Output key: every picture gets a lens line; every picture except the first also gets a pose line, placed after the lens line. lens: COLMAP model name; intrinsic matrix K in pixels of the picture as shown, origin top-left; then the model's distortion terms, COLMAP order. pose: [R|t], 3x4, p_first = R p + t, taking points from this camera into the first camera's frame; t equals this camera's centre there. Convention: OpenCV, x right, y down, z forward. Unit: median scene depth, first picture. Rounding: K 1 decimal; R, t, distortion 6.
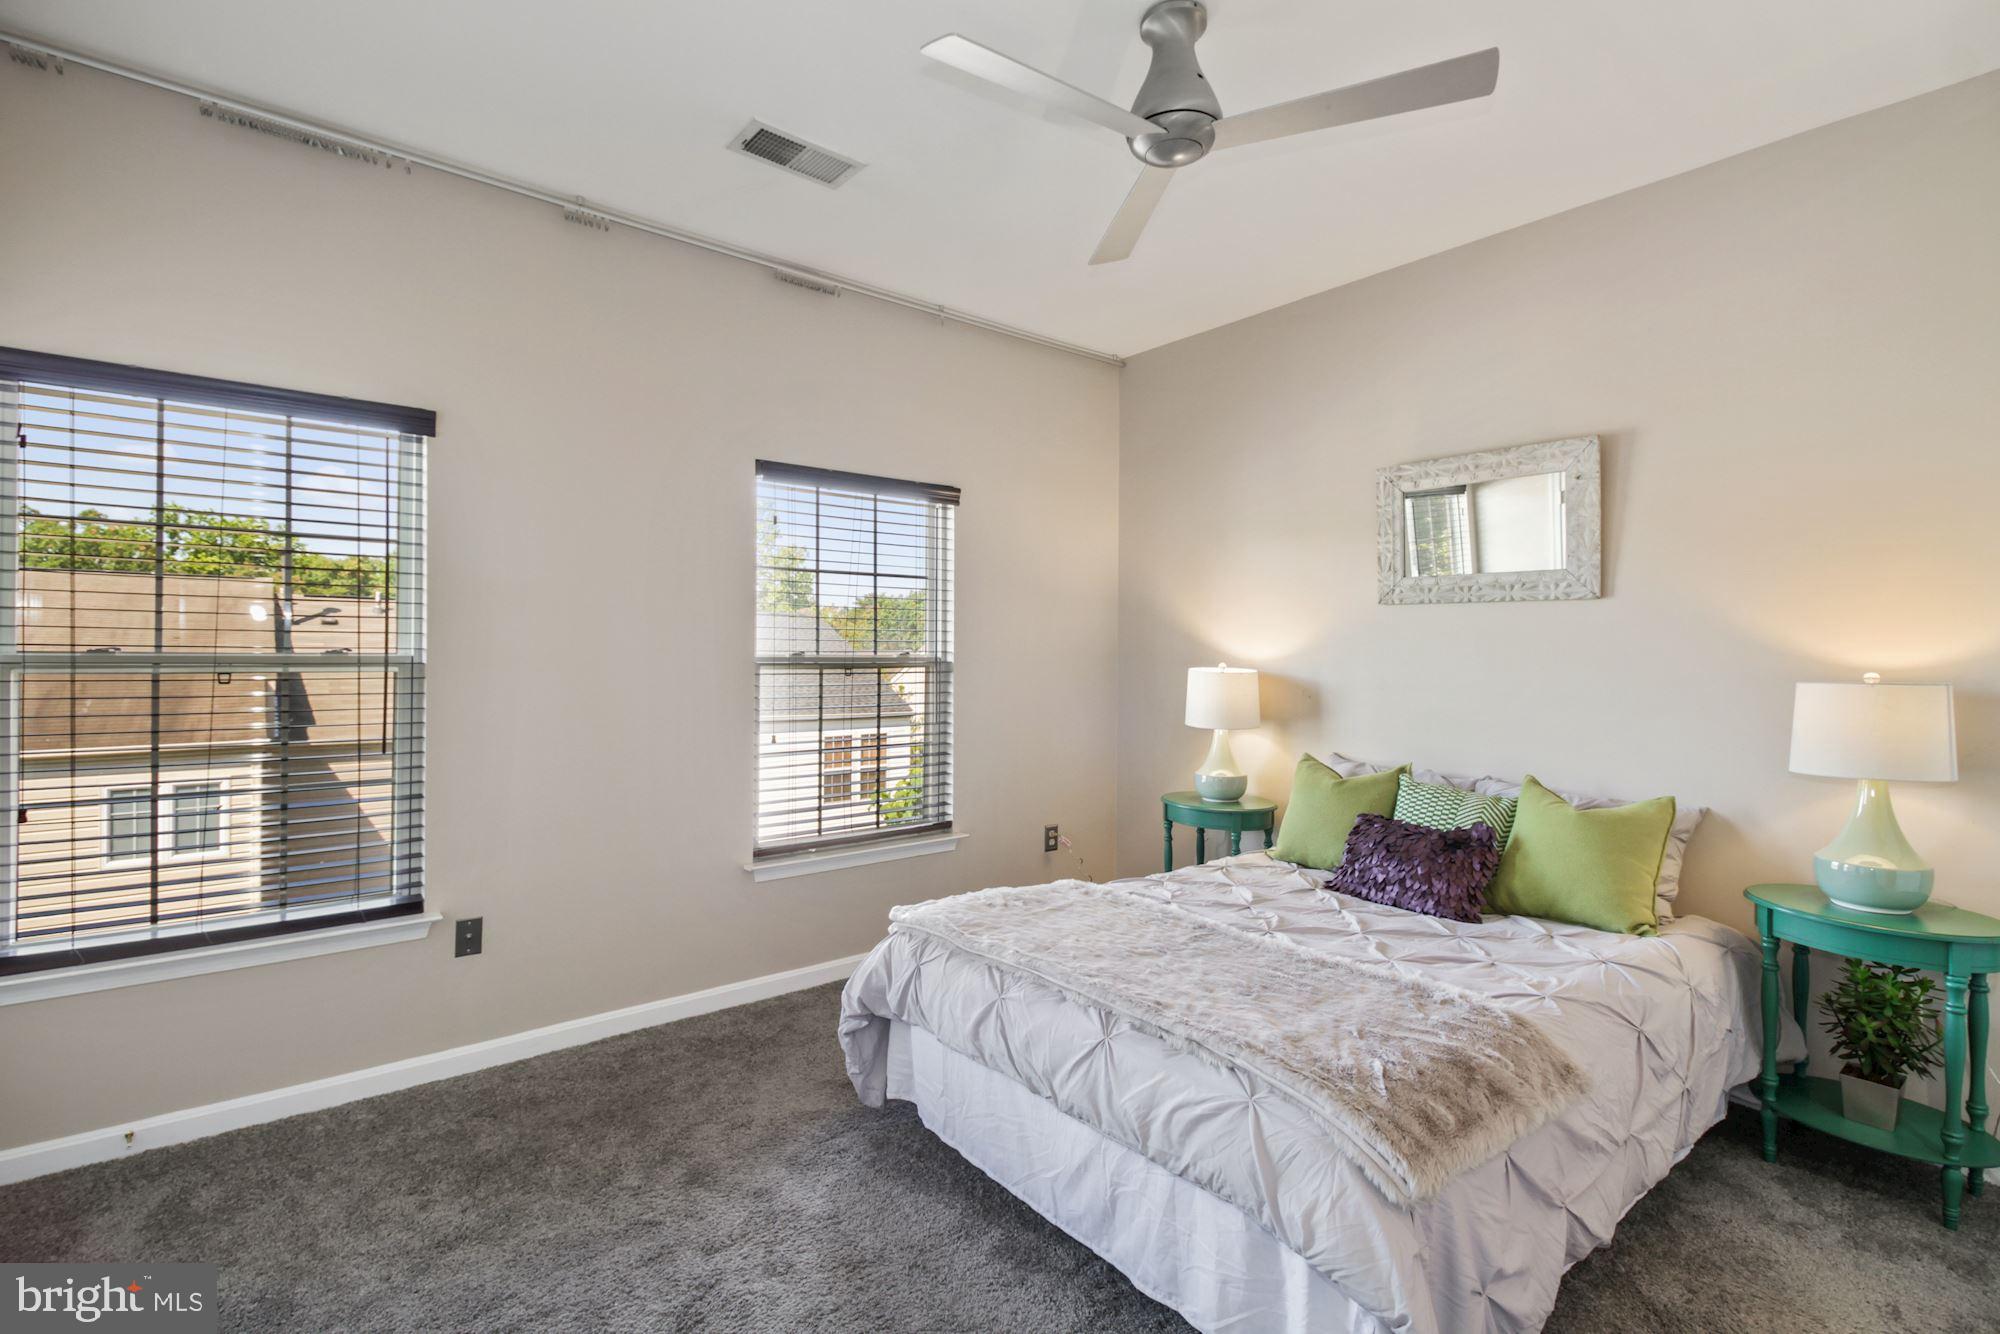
lens RADIAL K [[927.0, 0, 986.0], [0, 927.0, 656.3], [0, 0, 1]] dist [0.032464, -0.000283]
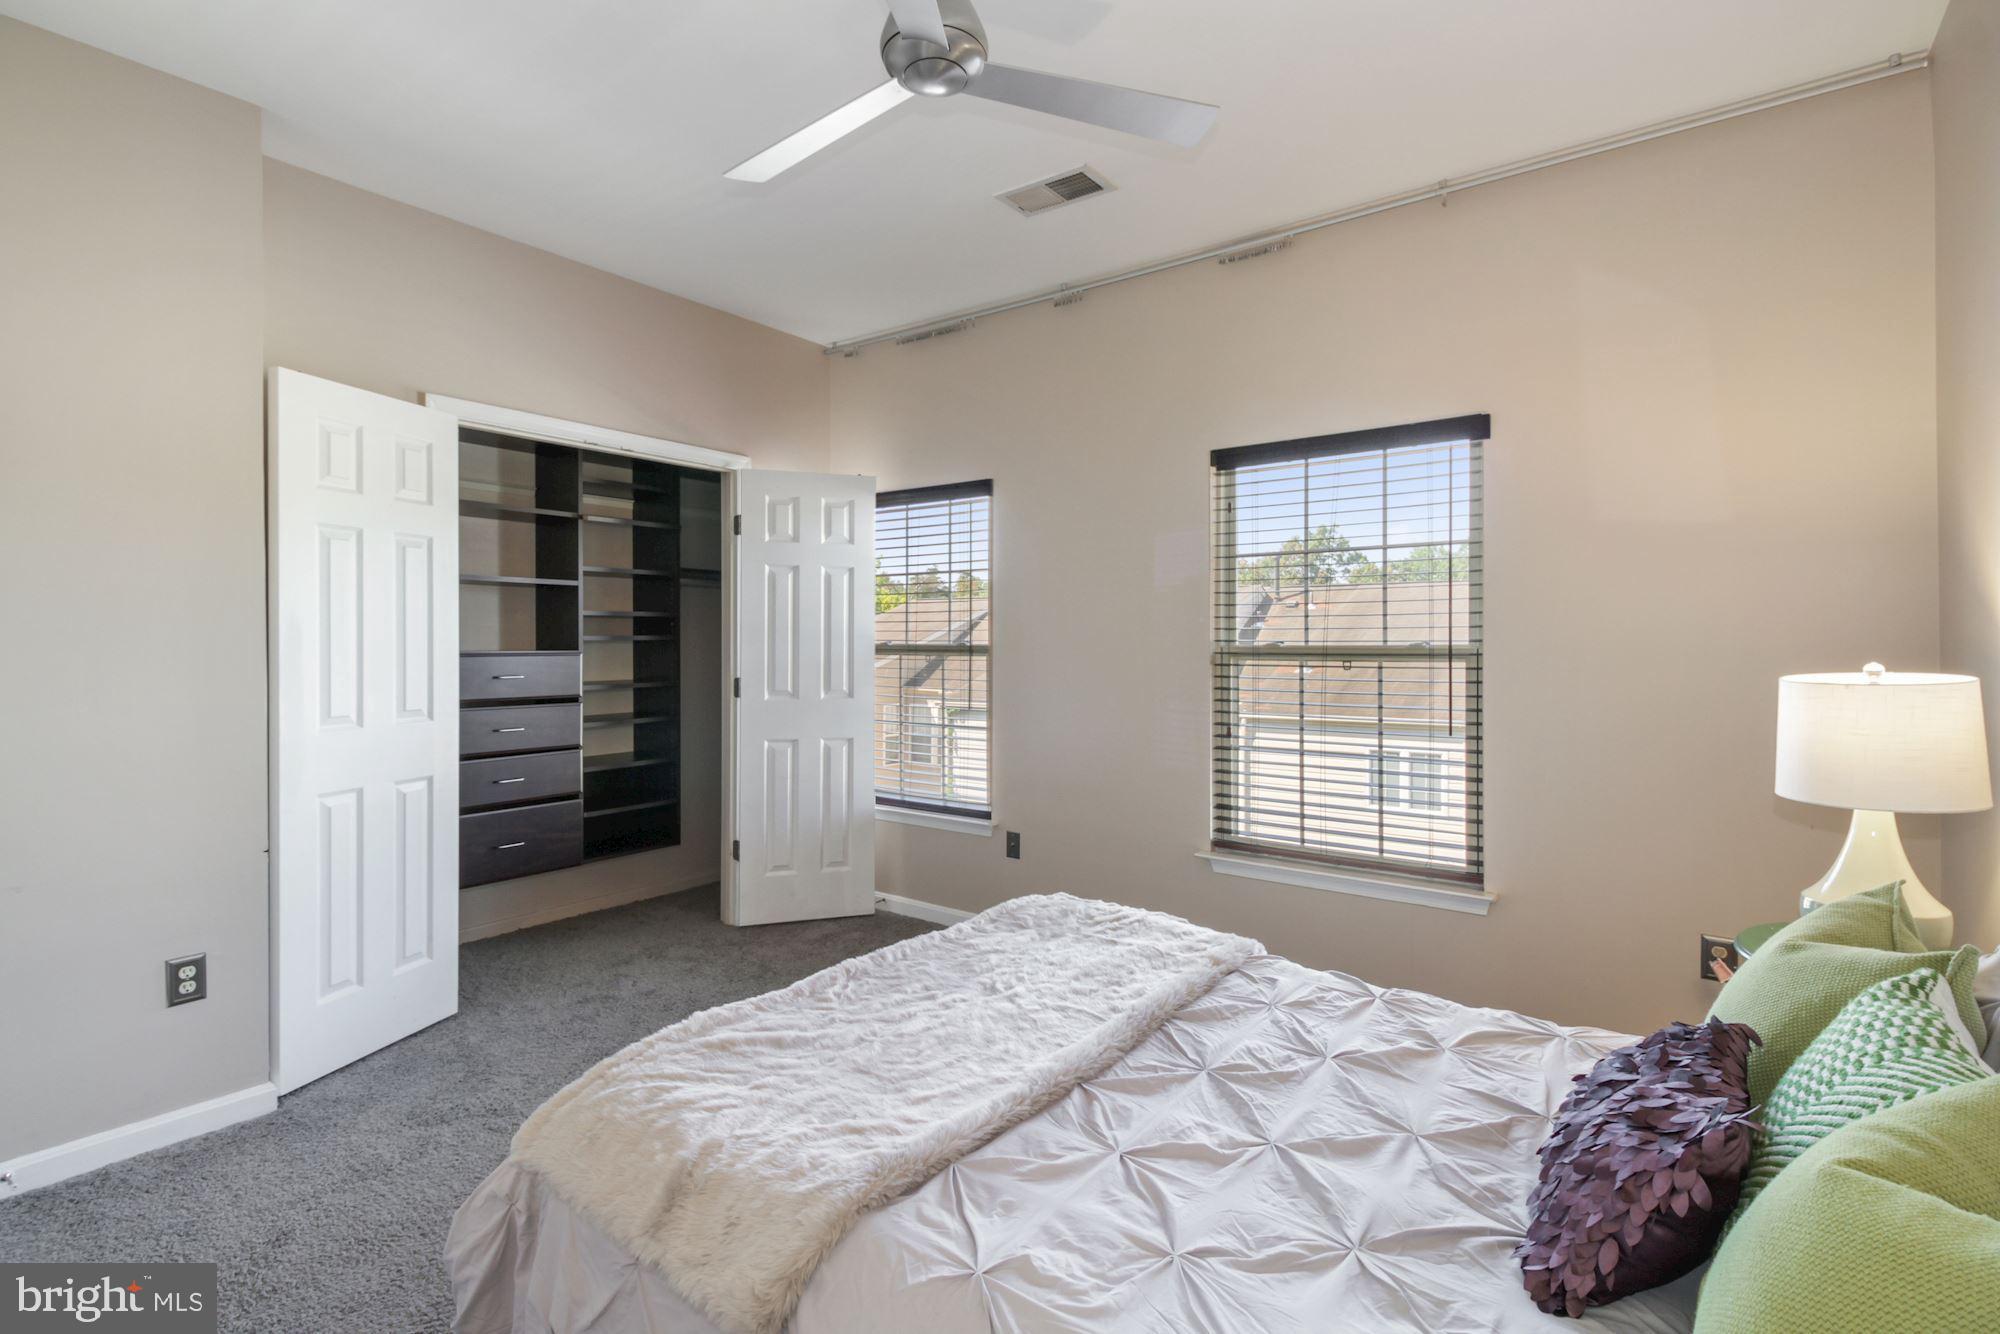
lens RADIAL K [[930.0, 0, 1001.2], [0, 930.0, 645.7], [0, 0, 1]] dist [0.000798, -0.000232]
pose [[0.254865, 0.000145, -0.966977, 0.572608], [-0.005240, 0.999986, -0.001231, 0.001801], [0.966963, 0.005380, 0.254862, 0.449954]]
